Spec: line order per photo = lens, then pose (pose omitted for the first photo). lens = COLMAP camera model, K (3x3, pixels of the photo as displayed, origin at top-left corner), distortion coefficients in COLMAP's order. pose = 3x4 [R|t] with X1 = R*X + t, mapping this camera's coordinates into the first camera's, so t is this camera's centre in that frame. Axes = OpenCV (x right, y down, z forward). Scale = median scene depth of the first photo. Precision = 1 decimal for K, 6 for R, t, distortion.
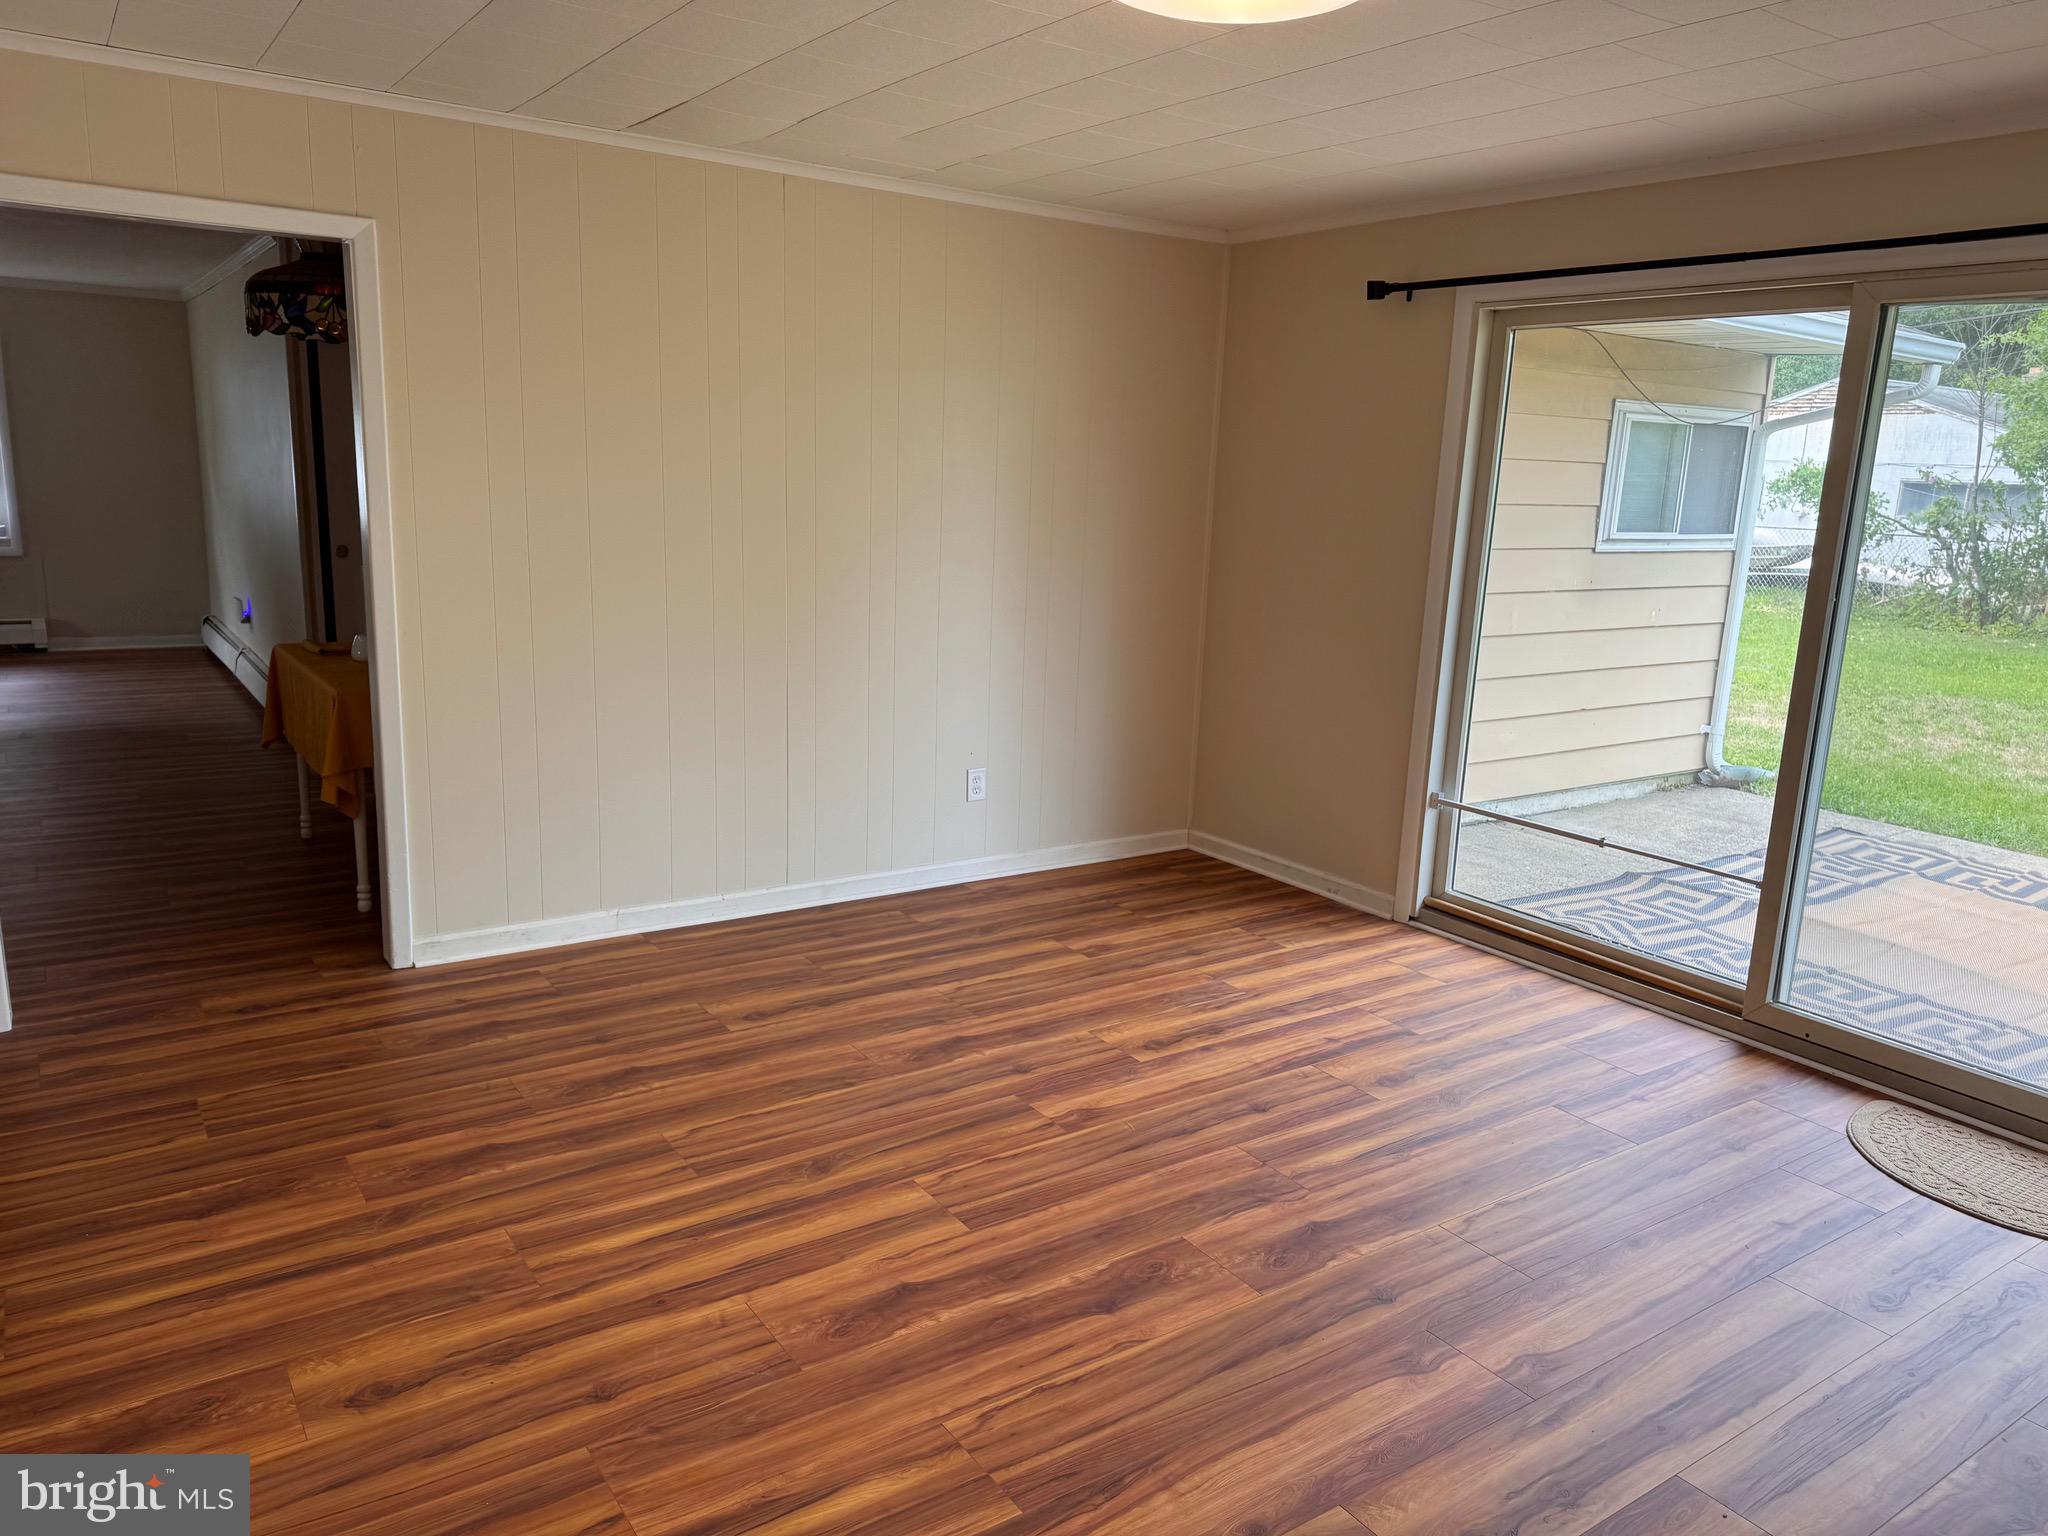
lens RADIAL K [[1422.8, 0, 1024.0], [0, 1422.8, 768.0], [0, 0, 1]] dist [0.122124, -0.194618]
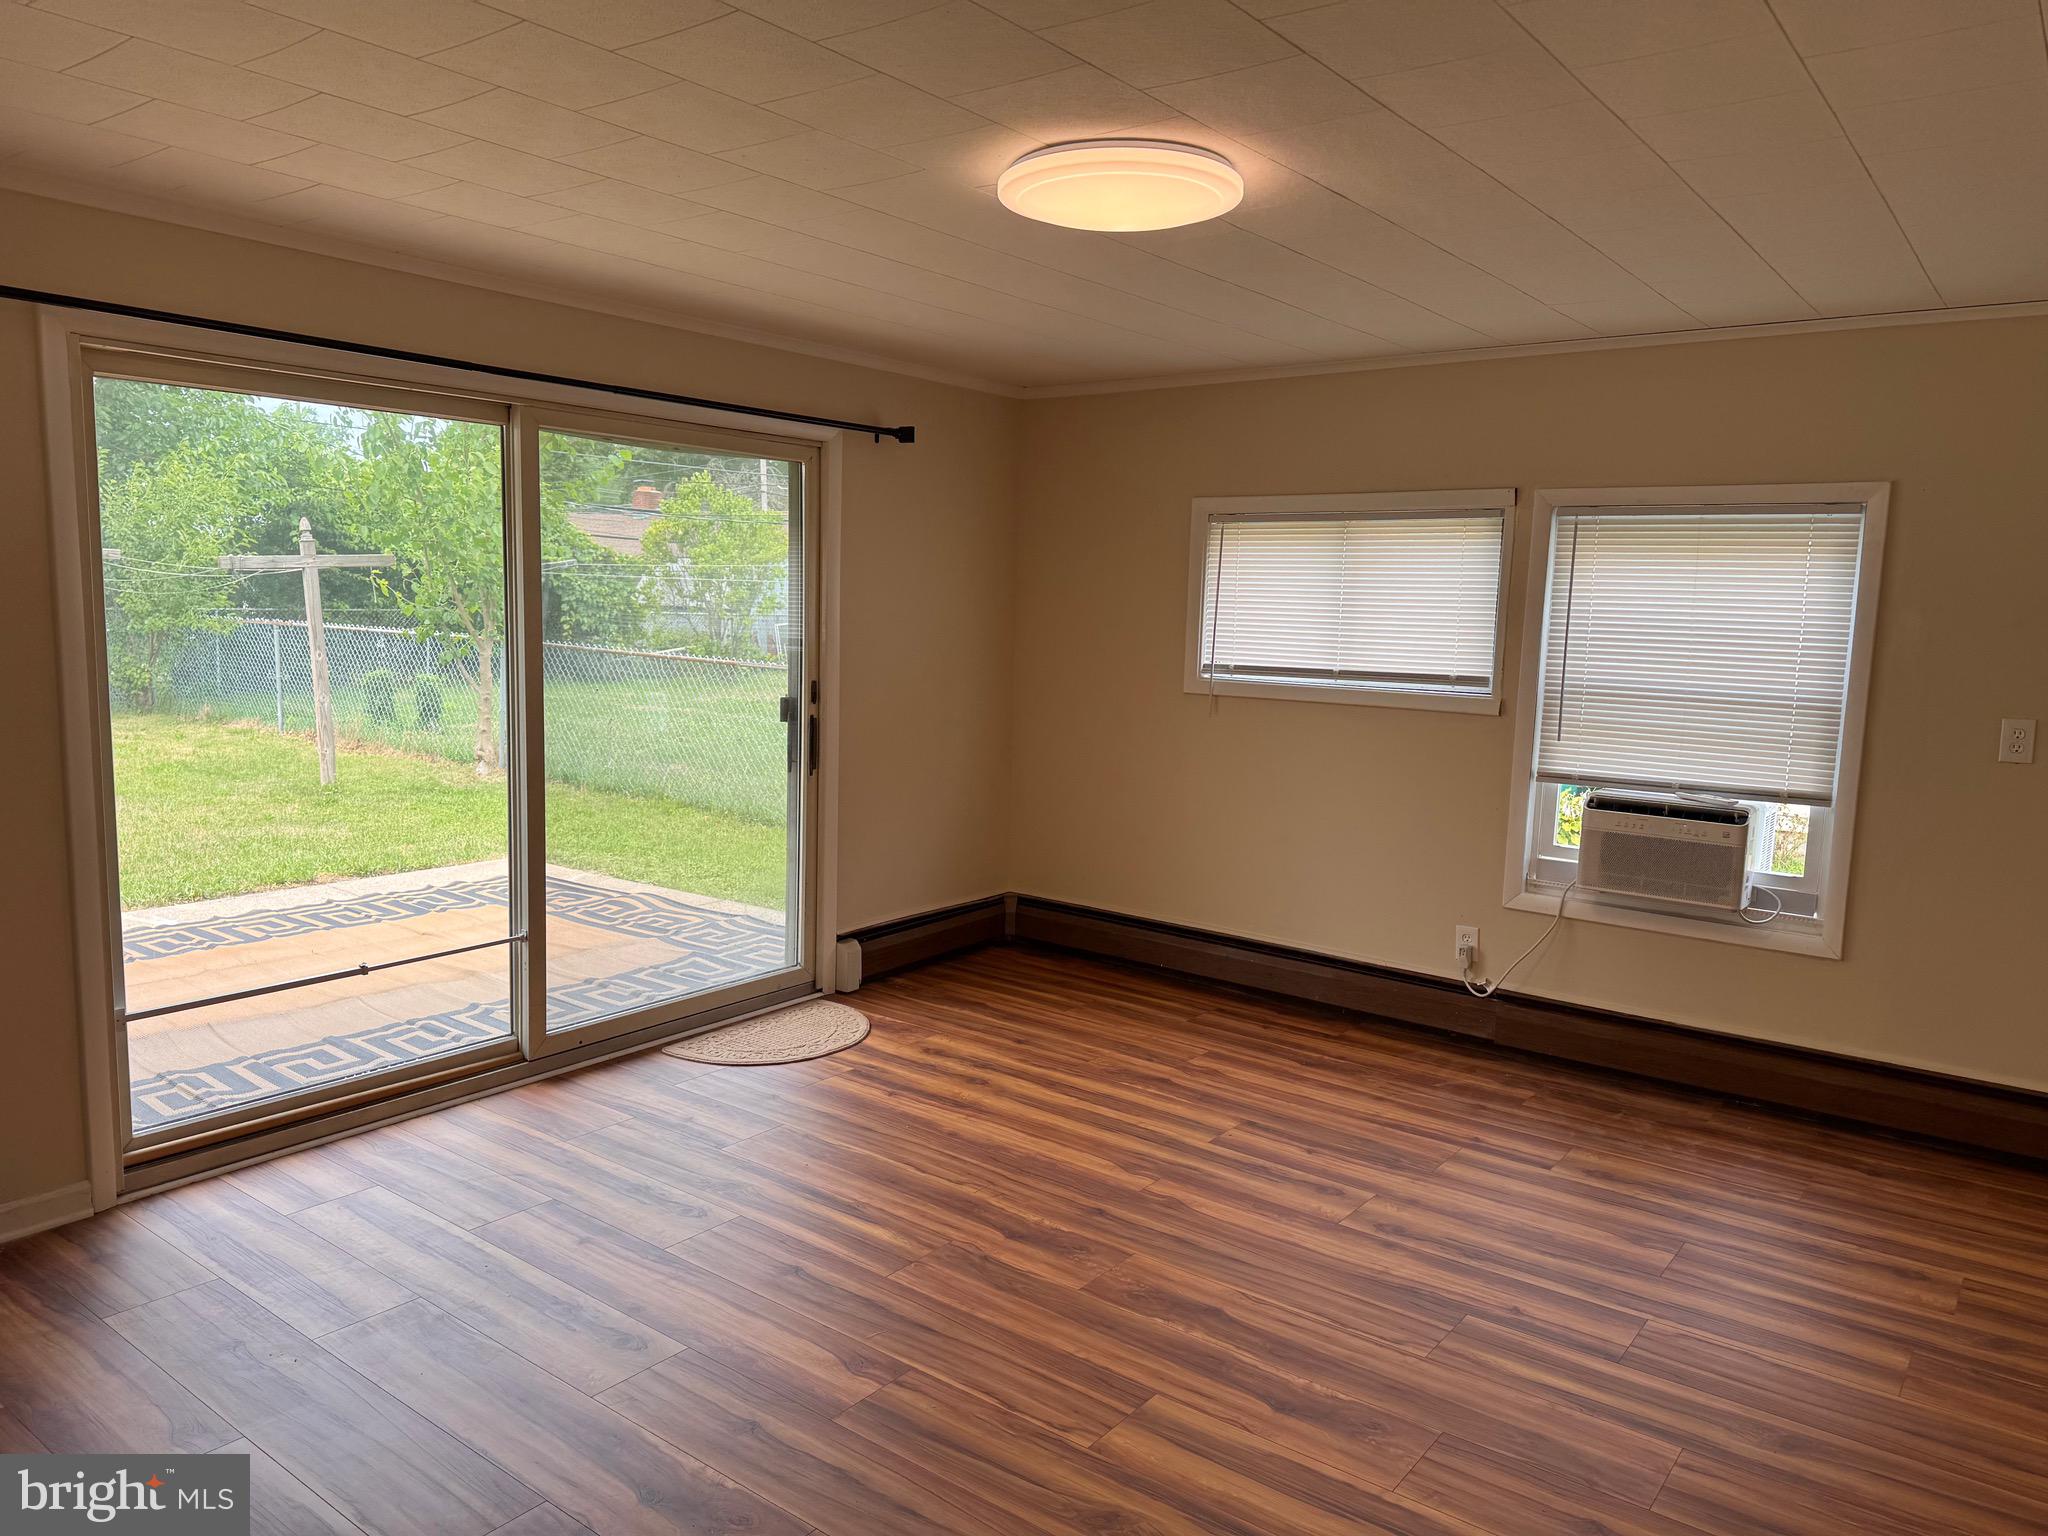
lens RADIAL K [[1422.8, 0, 1024.0], [0, 1422.8, 768.0], [0, 0, 1]] dist [0.122124, -0.194618]
pose [[-0.322202, -0.159091, 0.933207, -0.635771], [0.158129, 0.962884, 0.218747, -0.230645], [-0.933371, 0.218048, -0.285086, 0.955681]]
